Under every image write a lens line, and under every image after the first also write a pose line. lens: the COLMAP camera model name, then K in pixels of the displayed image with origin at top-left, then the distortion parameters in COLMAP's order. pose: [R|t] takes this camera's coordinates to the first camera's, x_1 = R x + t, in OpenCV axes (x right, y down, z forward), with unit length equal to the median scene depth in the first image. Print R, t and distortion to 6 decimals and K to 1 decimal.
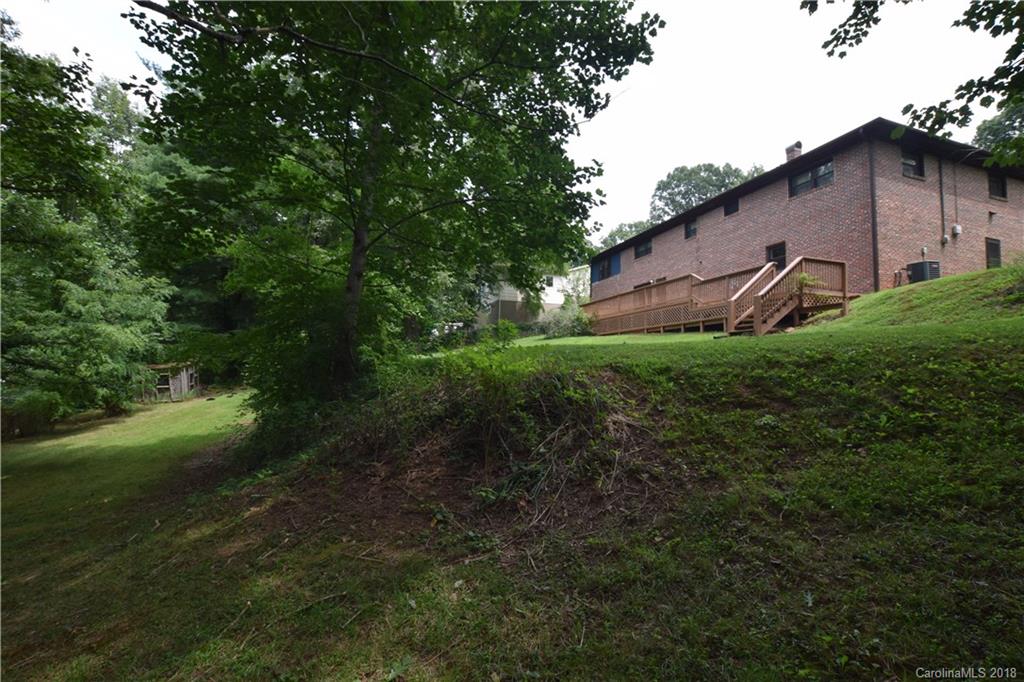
lens RADIAL K [[442.6, 0, 512.0], [0, 442.6, 341.0], [0, 0, 1]] dist [-0.034584, 0.006153]
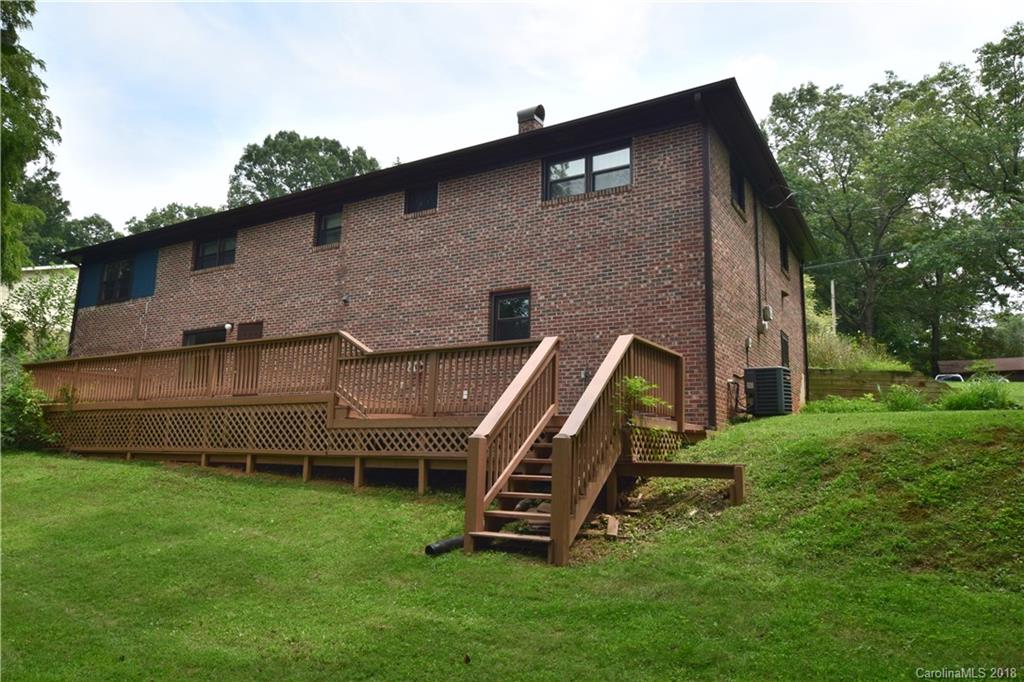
lens RADIAL K [[690.5, 0, 512.0], [0, 690.5, 341.0], [0, 0, 1]] dist [0.007638, 0.002500]
pose [[0.751745, 0.107225, 0.650678, 0.084681], [-0.044259, 0.992671, -0.112447, -0.057193], [-0.657967, 0.055733, 0.750981, 0.304338]]
